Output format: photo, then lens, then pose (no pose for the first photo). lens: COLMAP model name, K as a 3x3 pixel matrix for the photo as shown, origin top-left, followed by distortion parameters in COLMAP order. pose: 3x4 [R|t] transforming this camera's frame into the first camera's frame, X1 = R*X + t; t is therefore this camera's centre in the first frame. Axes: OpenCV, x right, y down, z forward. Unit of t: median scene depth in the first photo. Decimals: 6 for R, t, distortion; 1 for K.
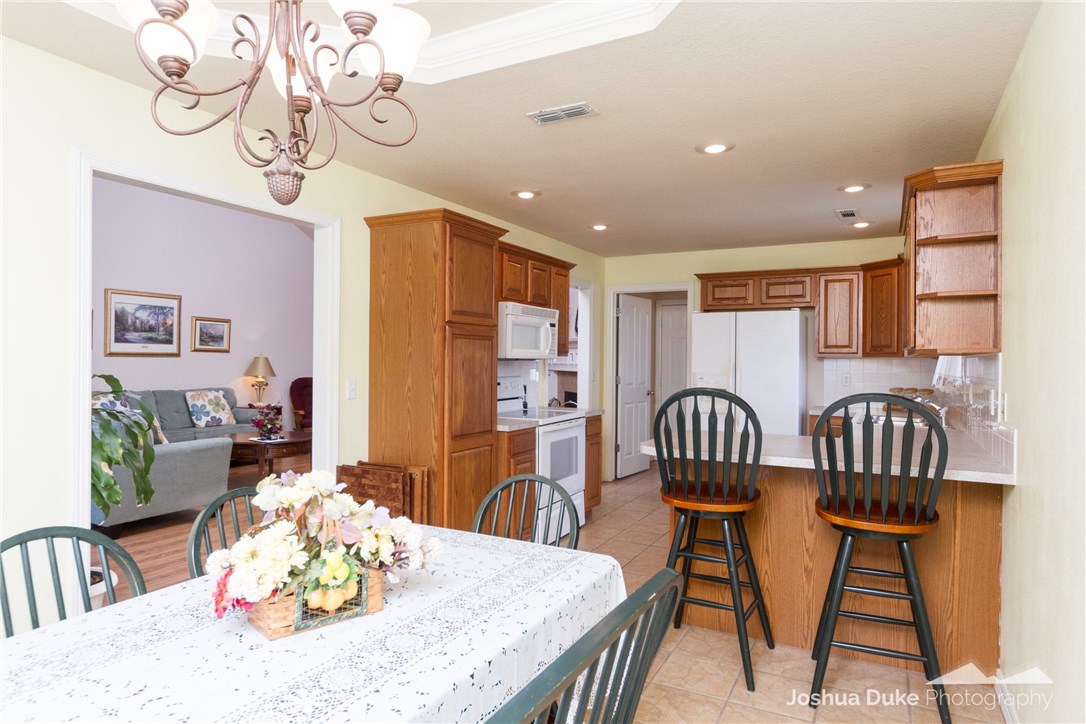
lens RADIAL K [[650.0, 0, 537.5], [0, 650.0, 359.9], [0, 0, 1]] dist [0.003918, -0.000779]
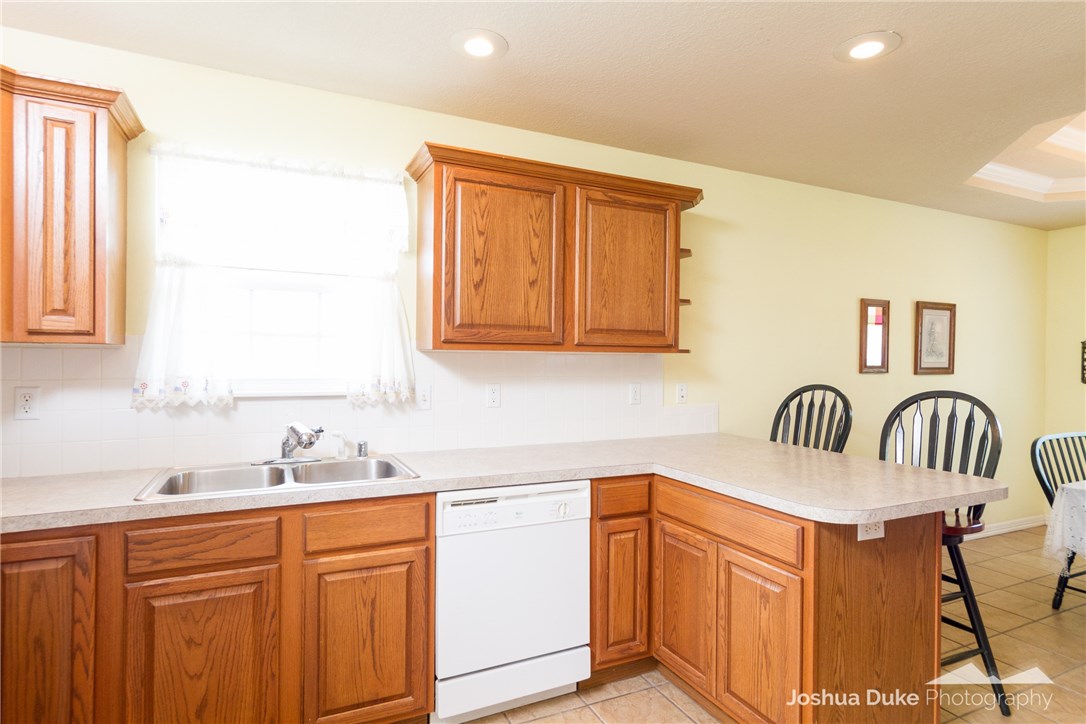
lens RADIAL K [[571.8, 0, 535.0], [0, 571.8, 362.4], [0, 0, 1]] dist [-0.001179, 0.000501]
pose [[-0.800590, -0.020639, 0.598857, 0.116294], [-0.017034, 0.999787, 0.011685, -0.001029], [-0.598971, -0.000846, -0.800771, 1.042837]]
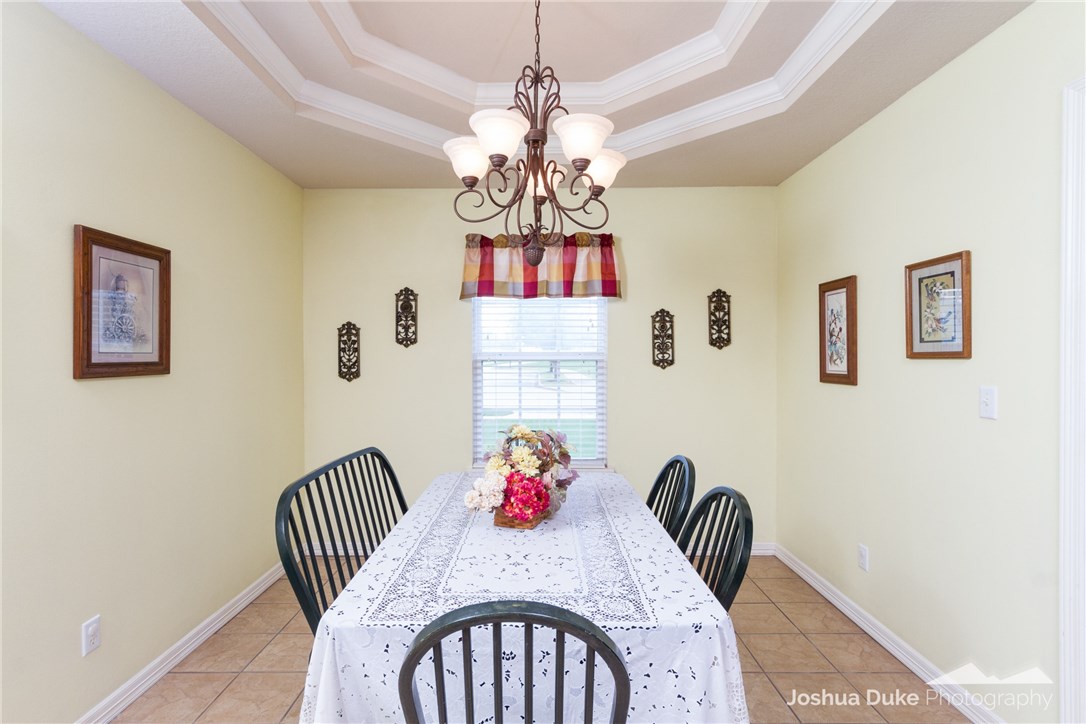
lens RADIAL K [[531.6, 0, 536.0], [0, 531.6, 360.3], [0, 0, 1]] dist [0.000007, 0.000091]
pose [[-0.882341, -0.004349, -0.470591, 0.068659], [-0.006493, 0.999975, 0.002934, 0.000791], [0.470566, 0.005644, -0.882347, 0.578533]]
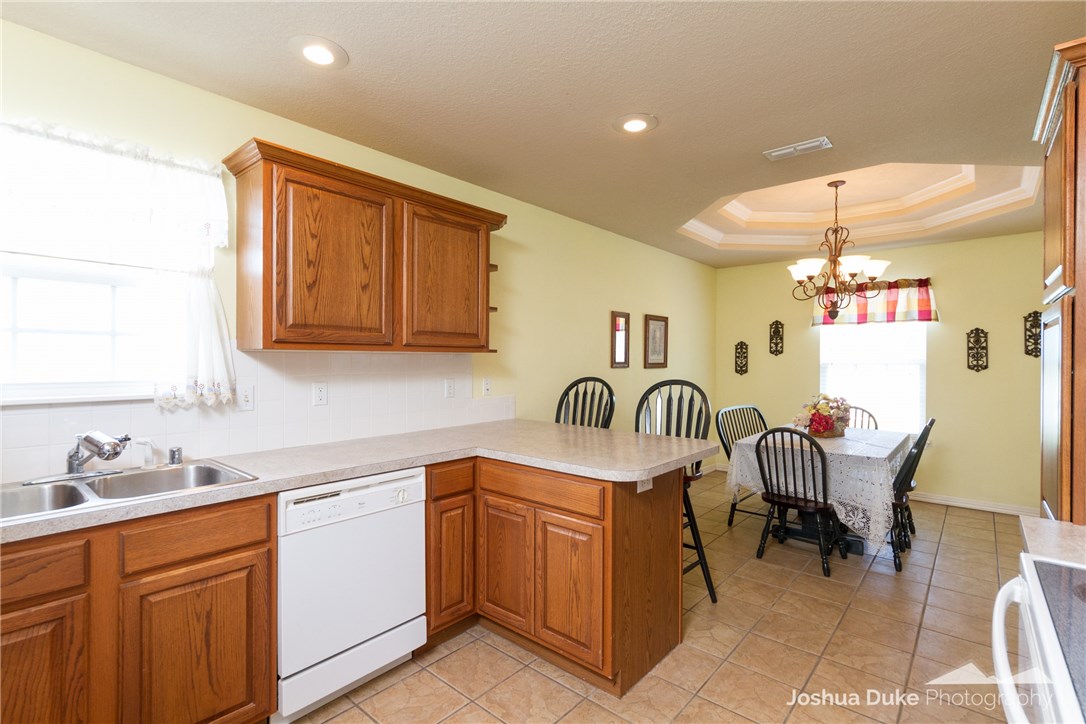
lens RADIAL K [[504.9, 0, 534.6], [0, 504.9, 362.9], [0, 0, 1]] dist [0.001096, 0.000625]
pose [[-0.973754, -0.015714, 0.227060, 0.152364], [-0.013819, 0.999855, 0.009935, -0.000742], [-0.227183, 0.006536, -0.973830, 1.064225]]
